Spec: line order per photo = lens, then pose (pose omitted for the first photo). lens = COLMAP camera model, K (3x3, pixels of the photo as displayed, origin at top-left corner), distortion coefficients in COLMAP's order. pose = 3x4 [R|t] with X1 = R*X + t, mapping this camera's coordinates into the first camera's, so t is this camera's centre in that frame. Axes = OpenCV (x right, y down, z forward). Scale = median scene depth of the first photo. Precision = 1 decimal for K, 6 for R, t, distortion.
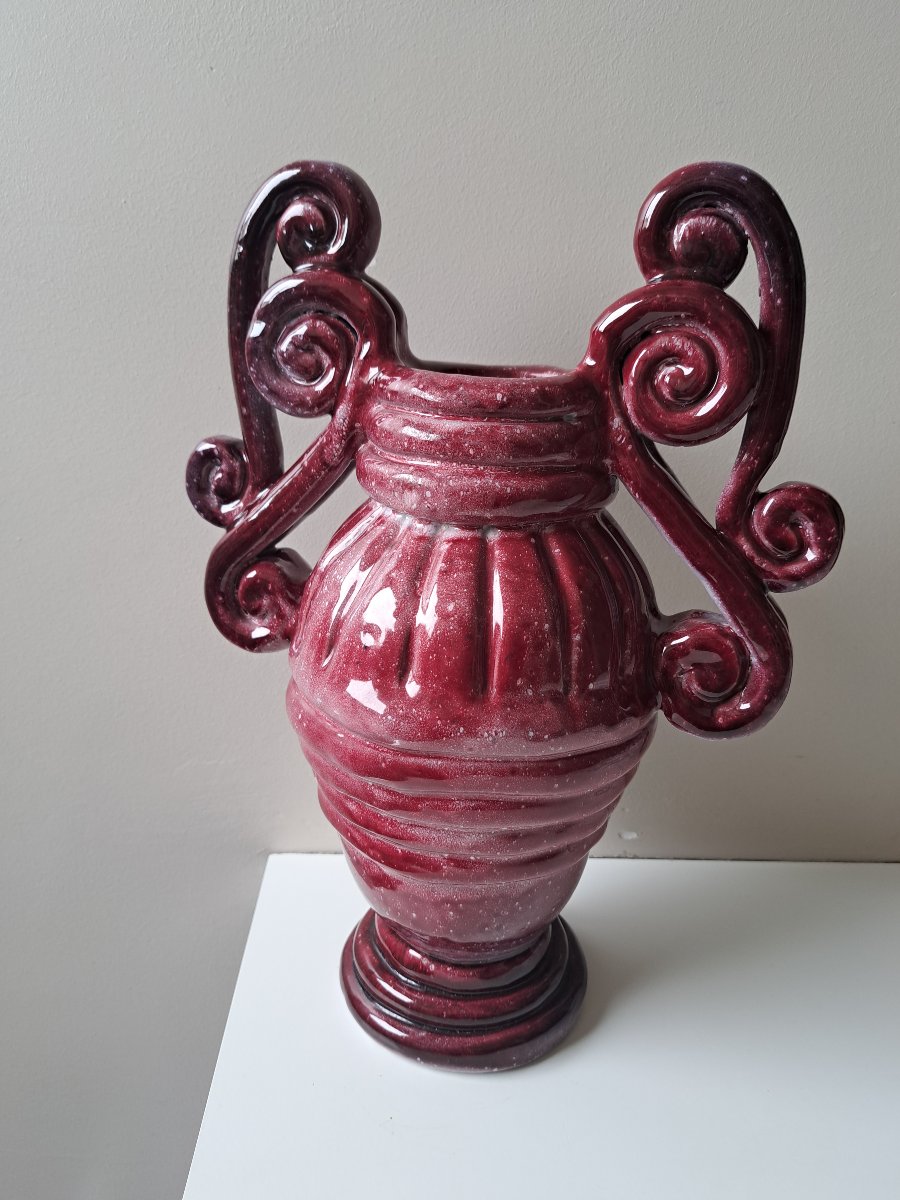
lens RADIAL K [[826.6, 0, 450.0], [0, 826.6, 600.0], [0, 0, 1]] dist [0.071032, -0.219351]
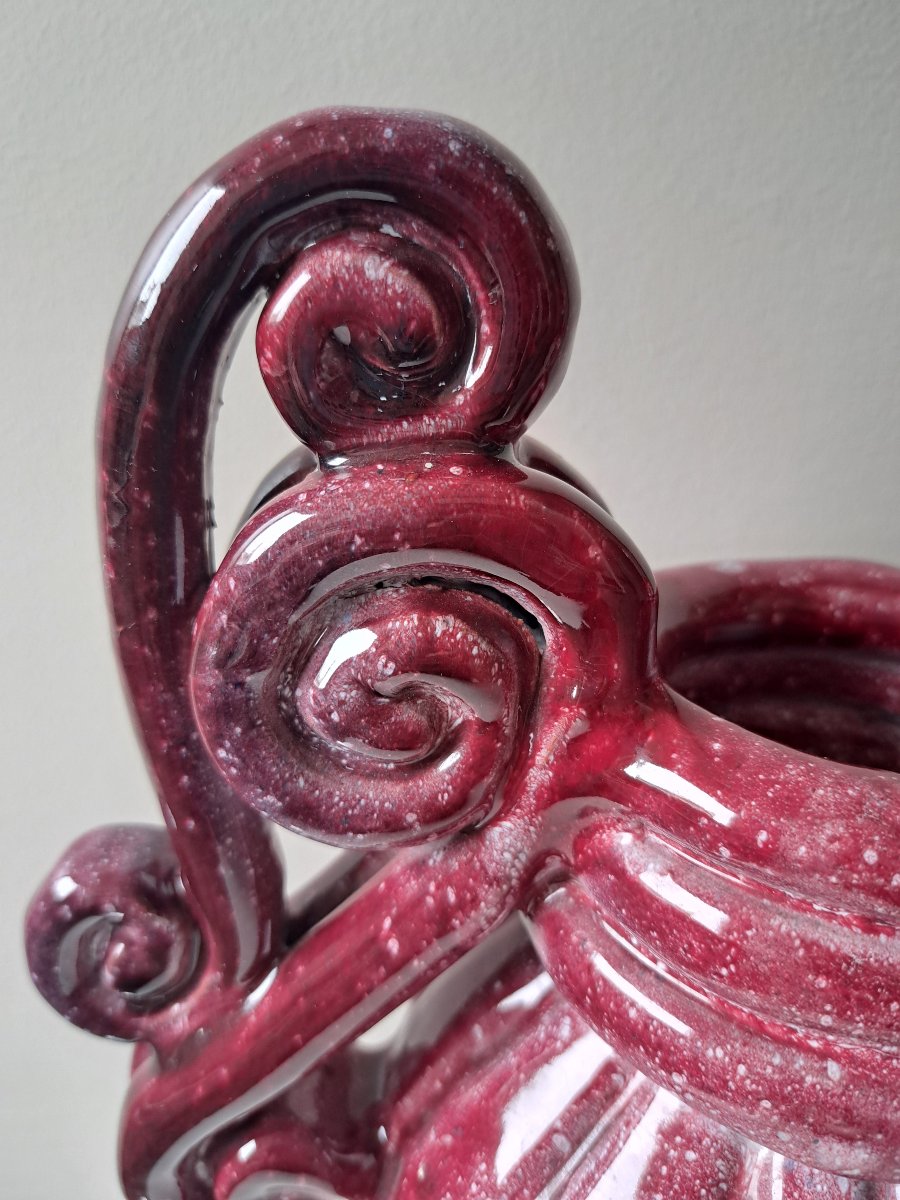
lens RADIAL K [[880.0, 0, 448.6], [0, 880.0, 574.0], [0, 0, 1]] dist [-0.044806, -0.000240]
pose [[0.958893, -0.142604, 0.245332, -0.254302], [0.124988, 0.988423, 0.086015, -0.410415], [-0.254758, -0.051815, 0.965616, 0.719412]]
